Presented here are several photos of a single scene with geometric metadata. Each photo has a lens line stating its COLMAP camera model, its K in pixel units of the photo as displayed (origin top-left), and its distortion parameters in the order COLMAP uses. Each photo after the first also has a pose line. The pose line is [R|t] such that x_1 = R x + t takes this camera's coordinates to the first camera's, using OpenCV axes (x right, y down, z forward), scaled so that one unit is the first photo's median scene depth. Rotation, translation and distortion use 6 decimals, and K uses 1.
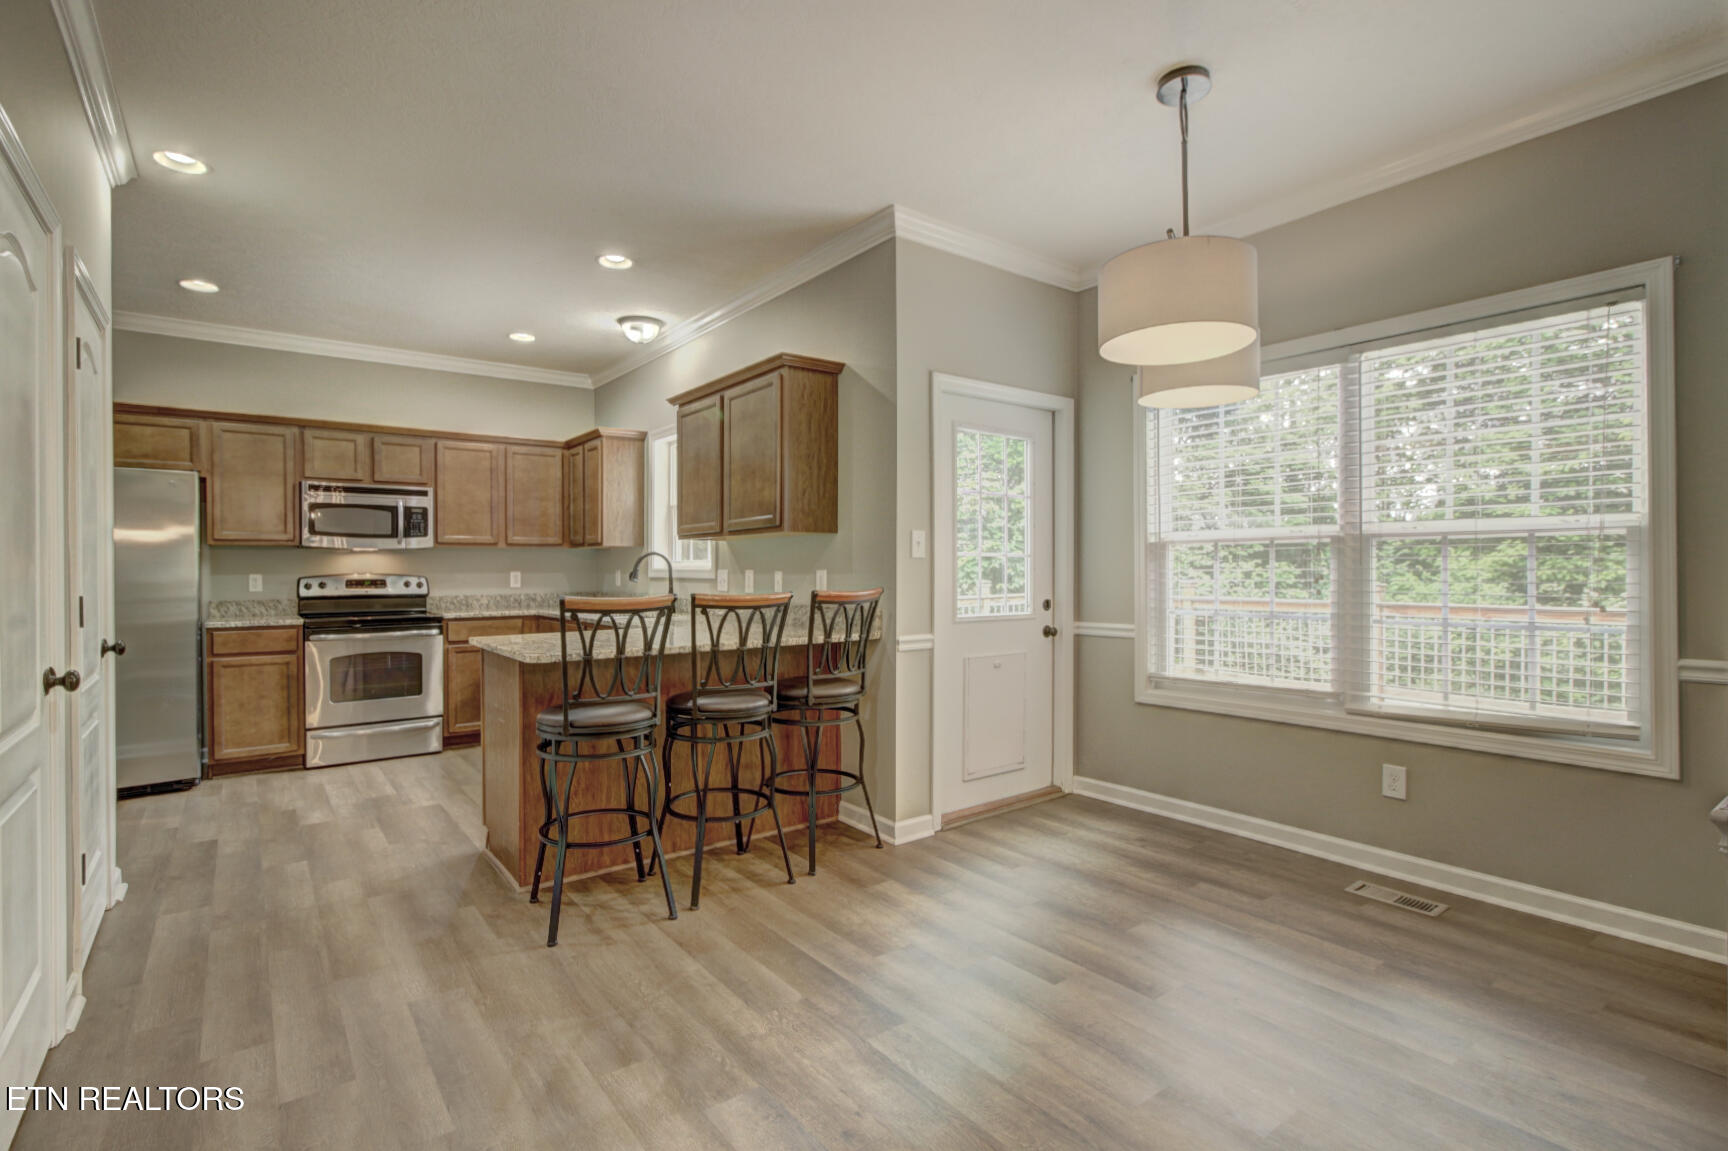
lens RADIAL K [[821.9, 0, 856.9], [0, 821.9, 570.0], [0, 0, 1]] dist [0.013006, 0.000025]
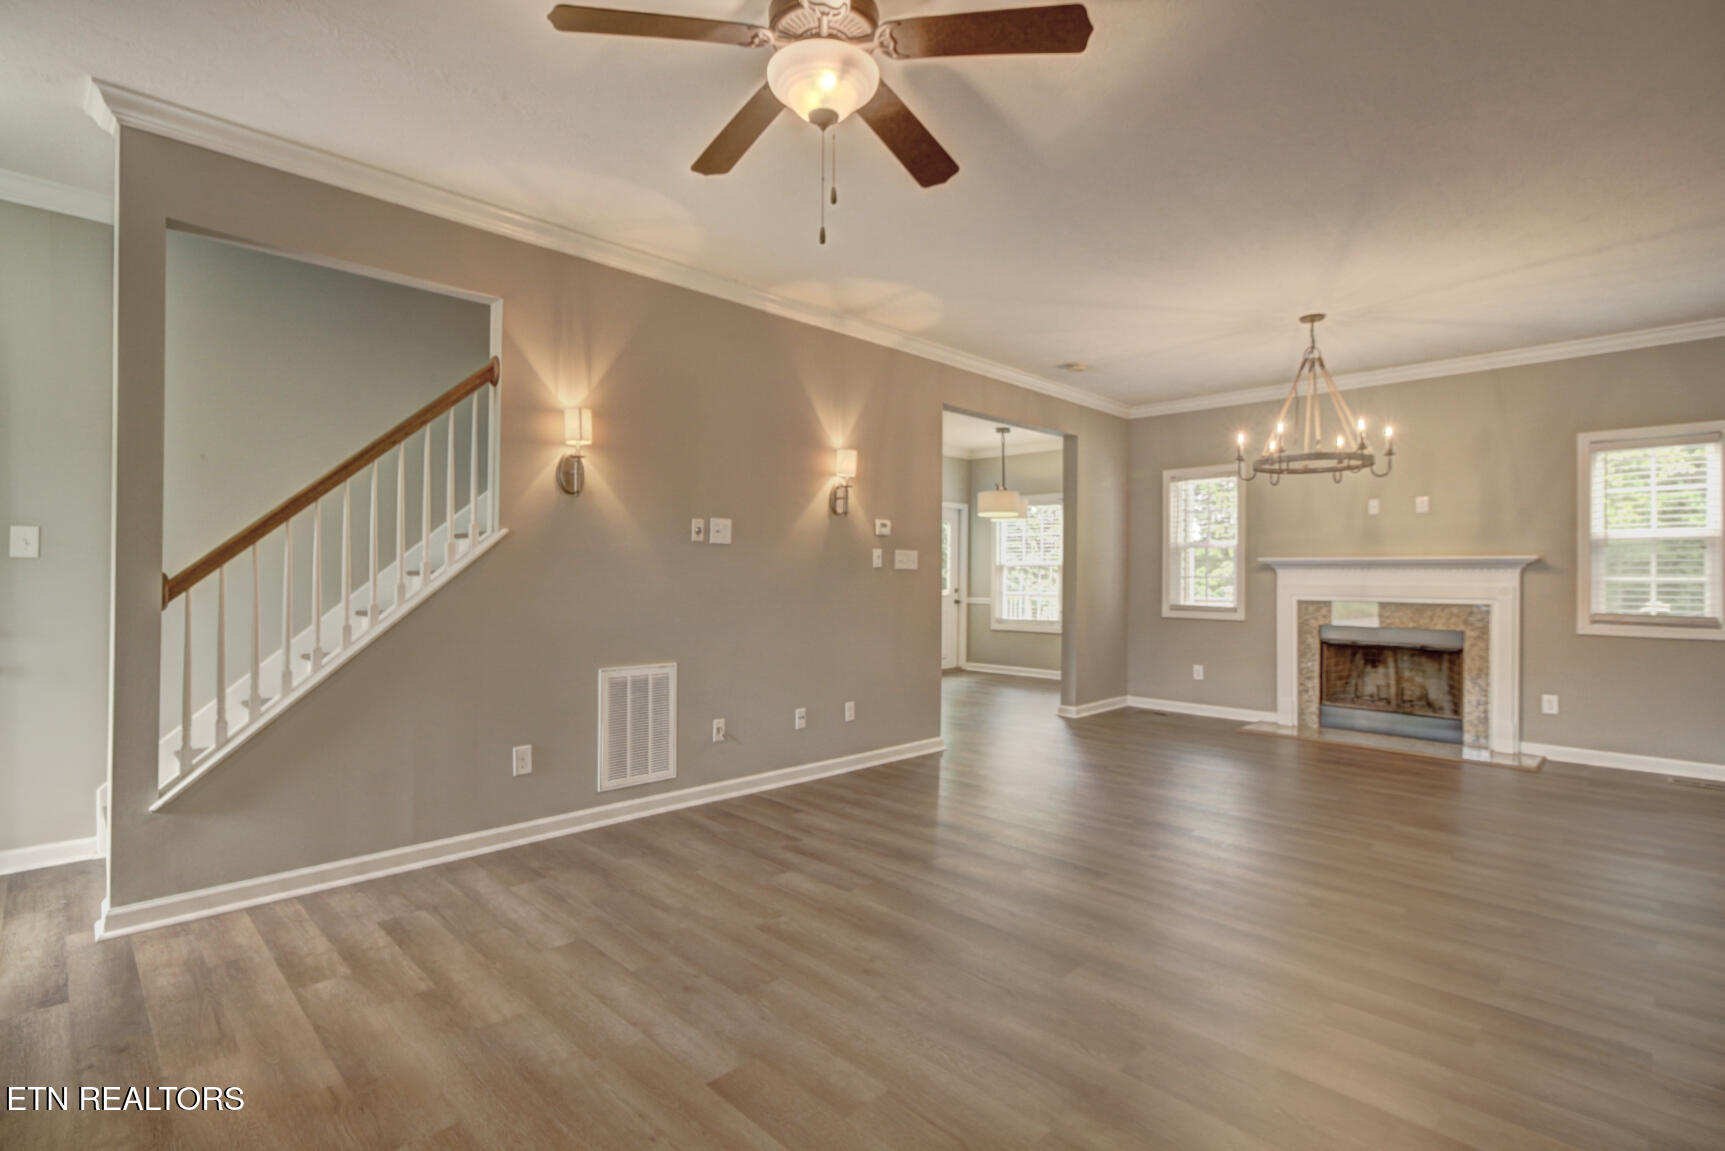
lens RADIAL K [[814.6, 0, 860.2], [0, 814.6, 561.9], [0, 0, 1]] dist [-0.001499, 0.001012]
pose [[0.989133, 0.014966, 0.146259, -0.345728], [-0.012451, 0.999759, -0.018100, 0.004638], [-0.146495, 0.016082, 0.989081, -1.146239]]
